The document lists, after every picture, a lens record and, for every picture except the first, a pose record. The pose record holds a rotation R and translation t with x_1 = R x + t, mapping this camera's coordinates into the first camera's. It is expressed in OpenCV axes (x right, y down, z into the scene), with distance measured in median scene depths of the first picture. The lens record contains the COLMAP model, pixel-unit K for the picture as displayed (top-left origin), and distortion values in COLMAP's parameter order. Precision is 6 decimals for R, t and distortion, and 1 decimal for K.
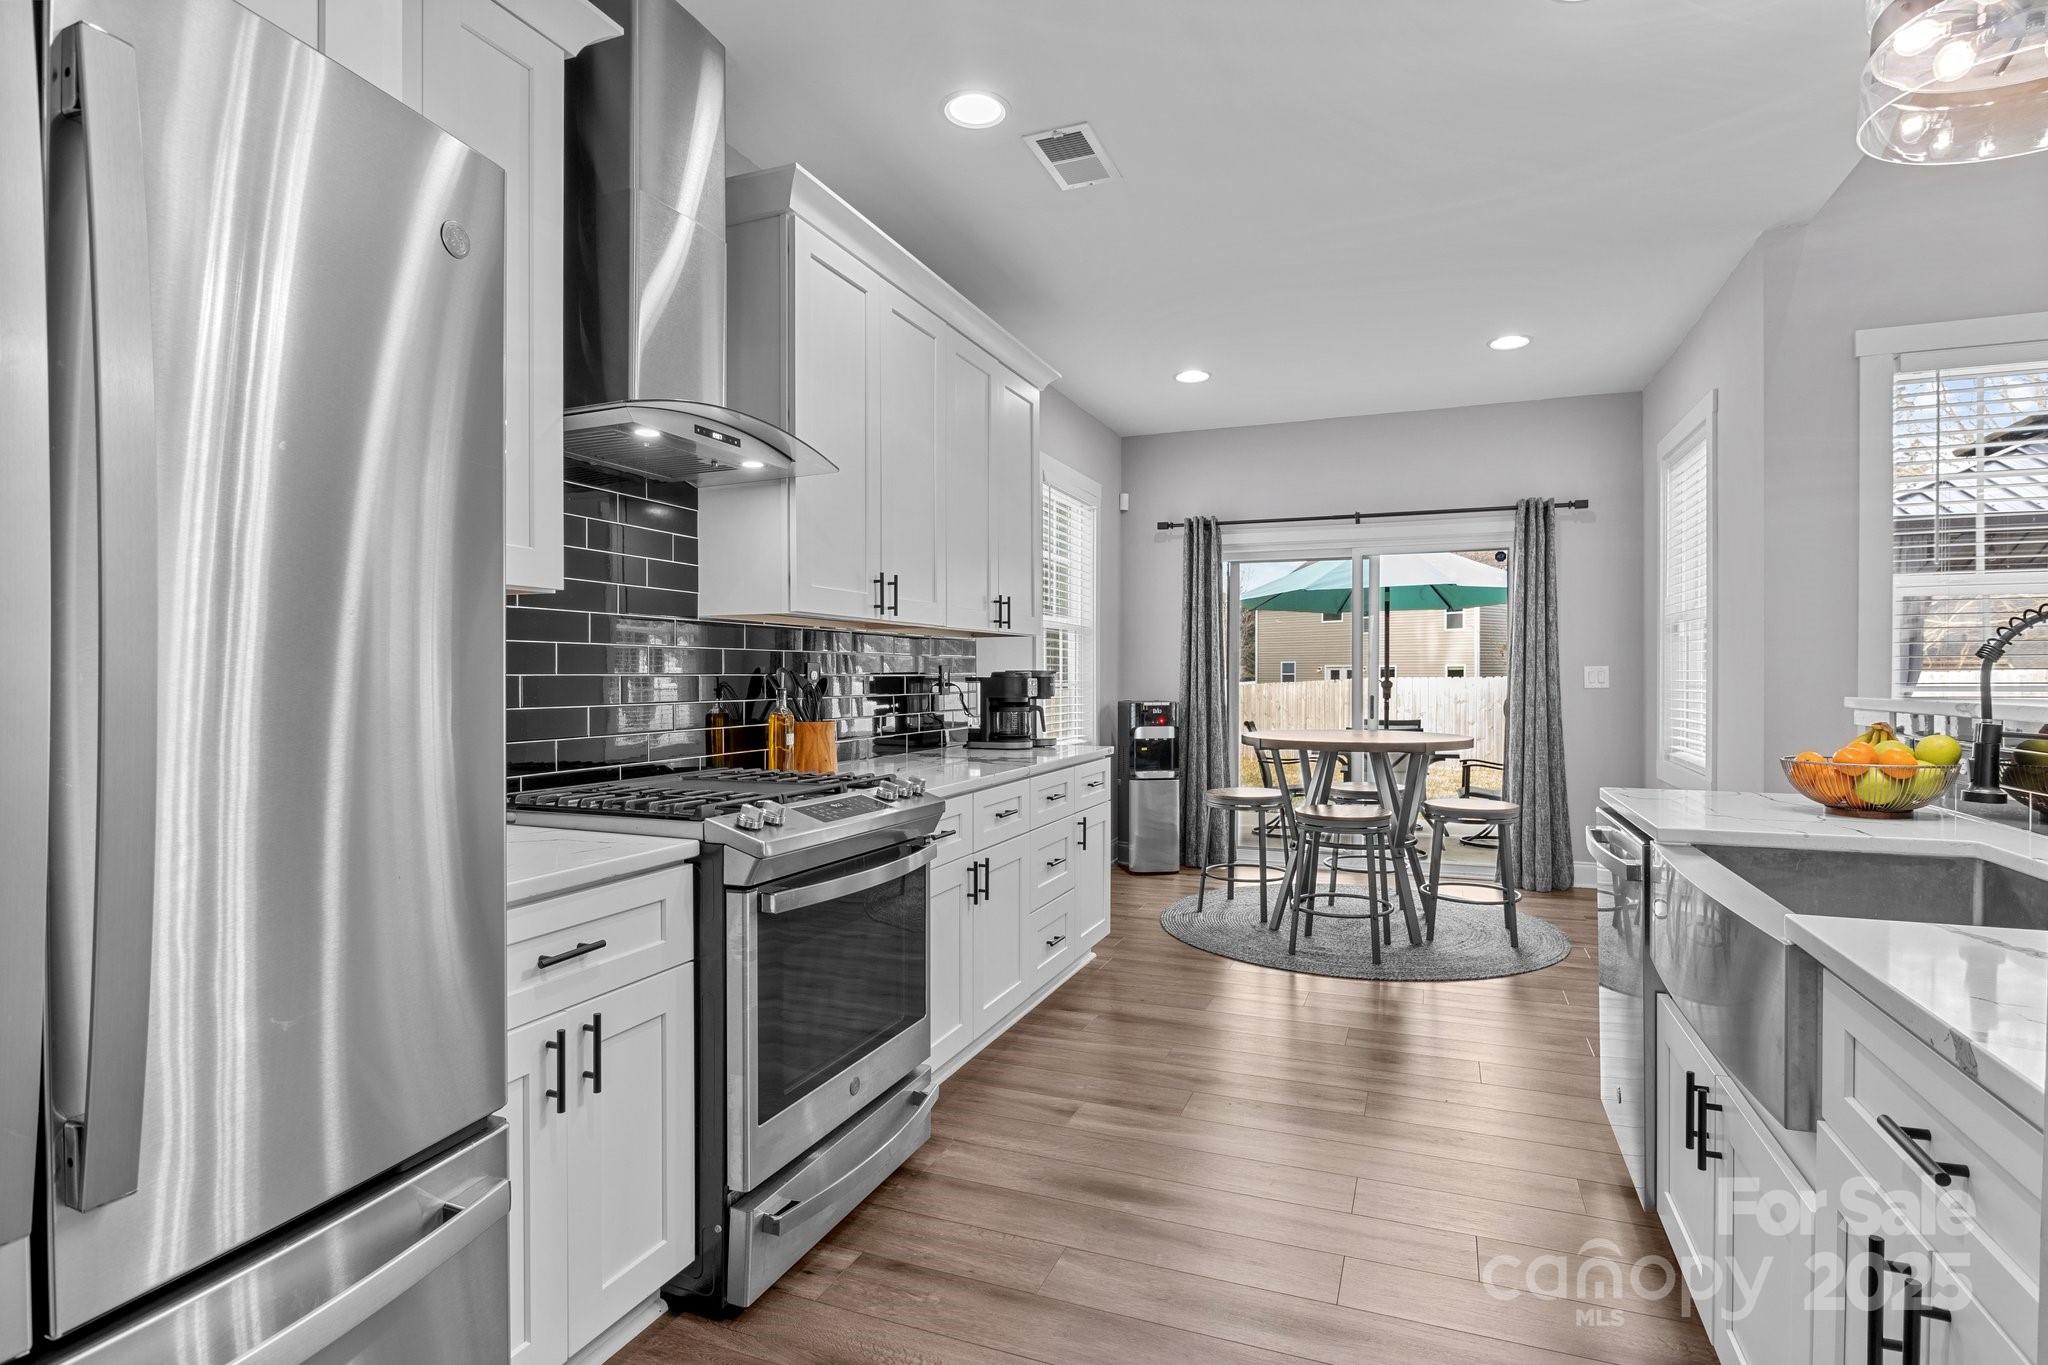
lens RADIAL K [[1036.7, 0, 1024.0], [0, 1036.7, 682.5], [0, 0, 1]] dist [-0.001946, 0.000145]
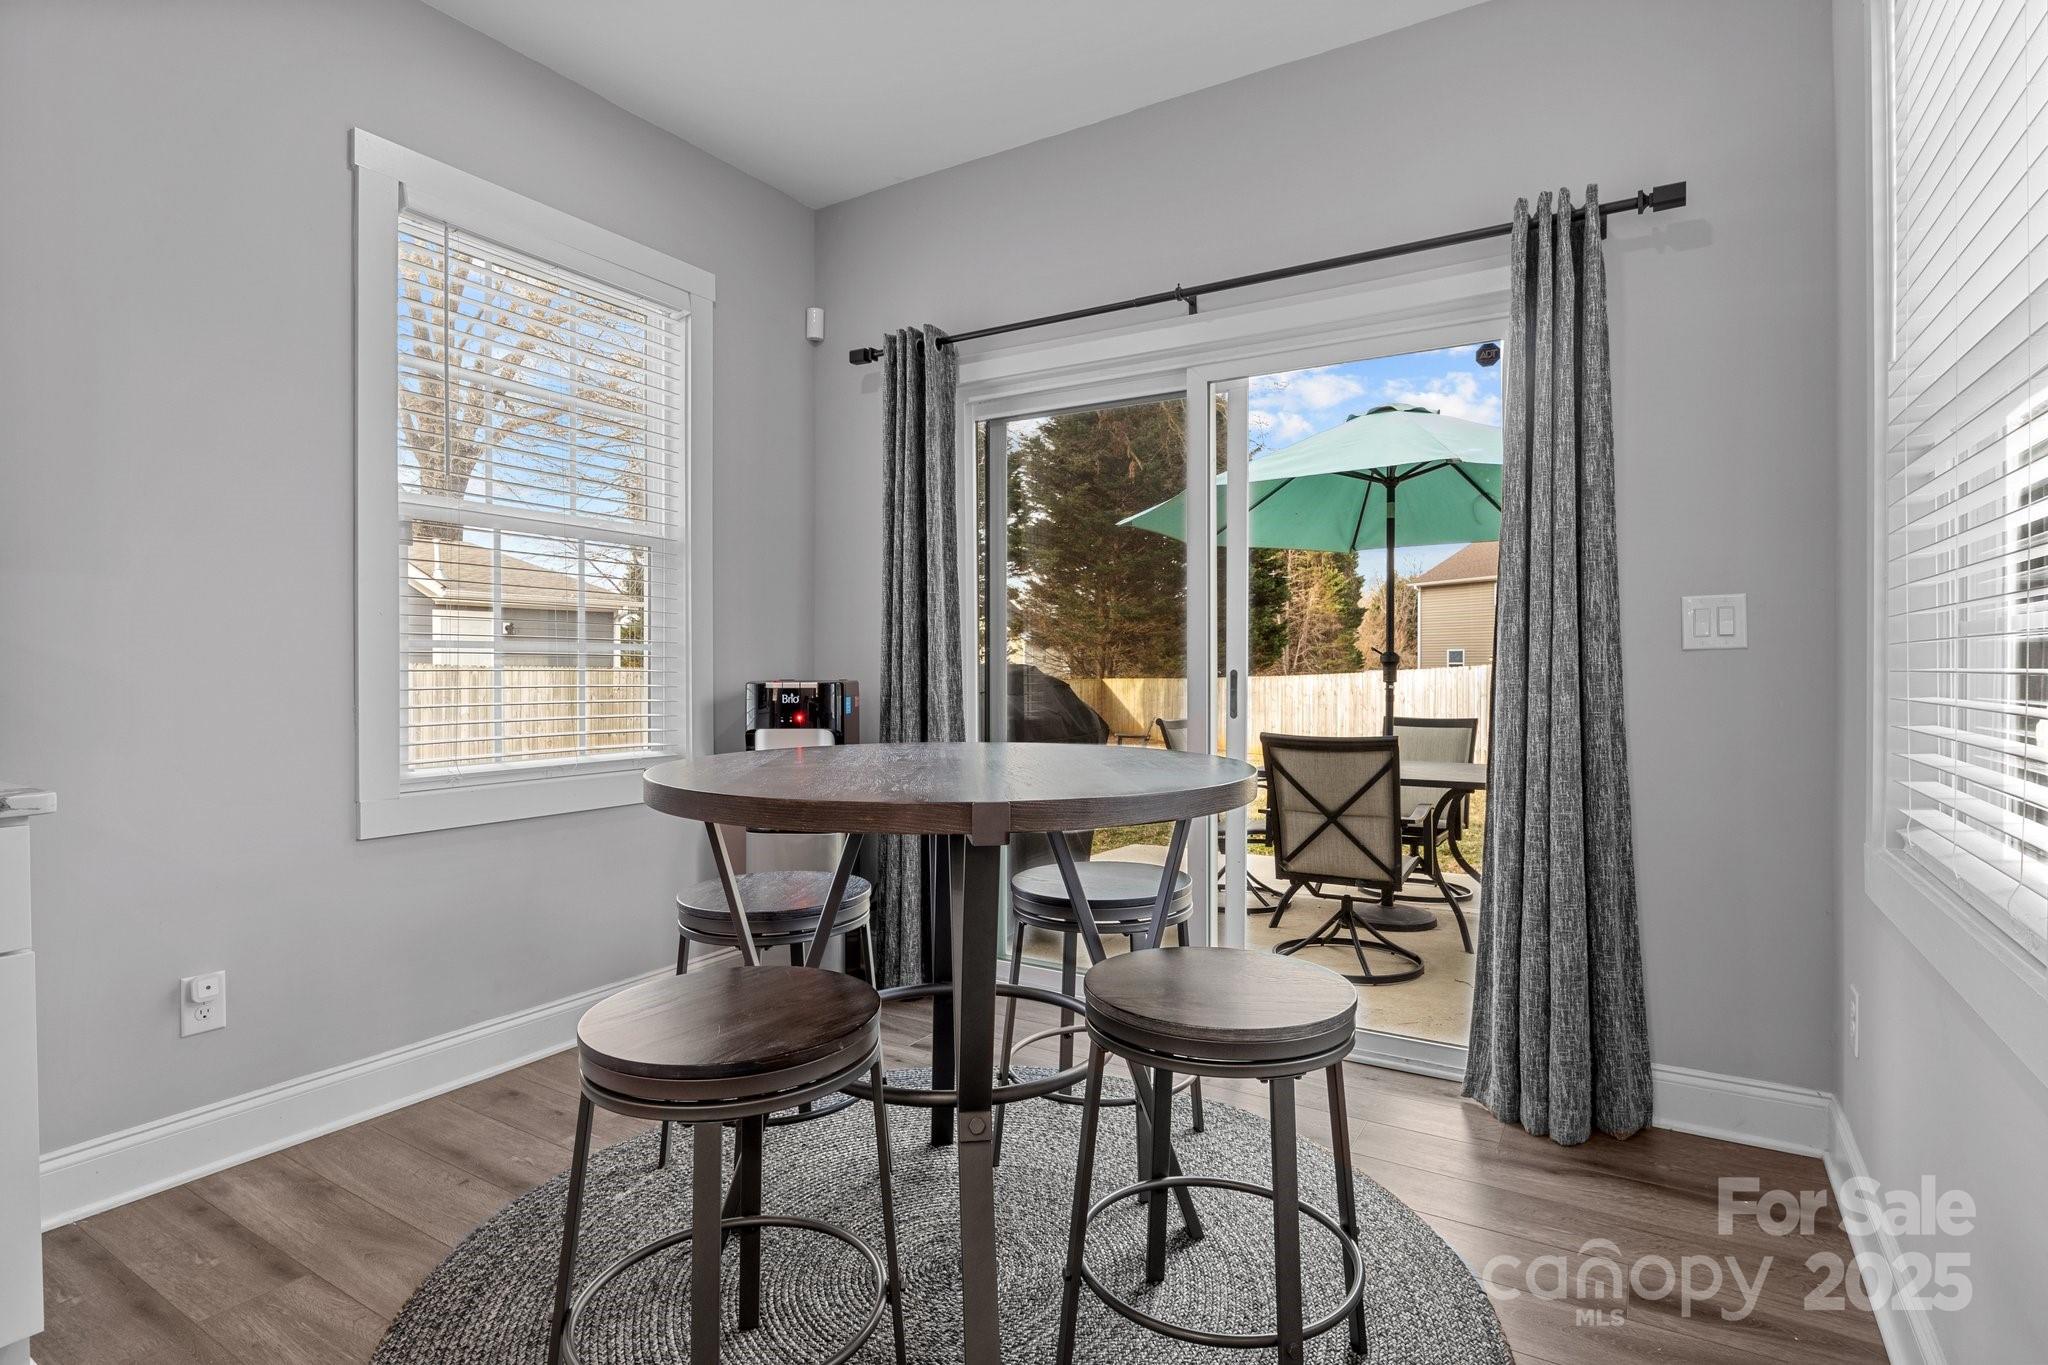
lens RADIAL K [[1026.8, 0, 1031.4], [0, 1026.8, 672.3], [0, 0, 1]] dist [-0.002702, -0.000475]
pose [[0.985570, 0.002568, -0.169249, 0.355814], [-0.003049, 0.999992, -0.002580, 0.016688], [0.169241, 0.003059, 0.985570, 0.555494]]
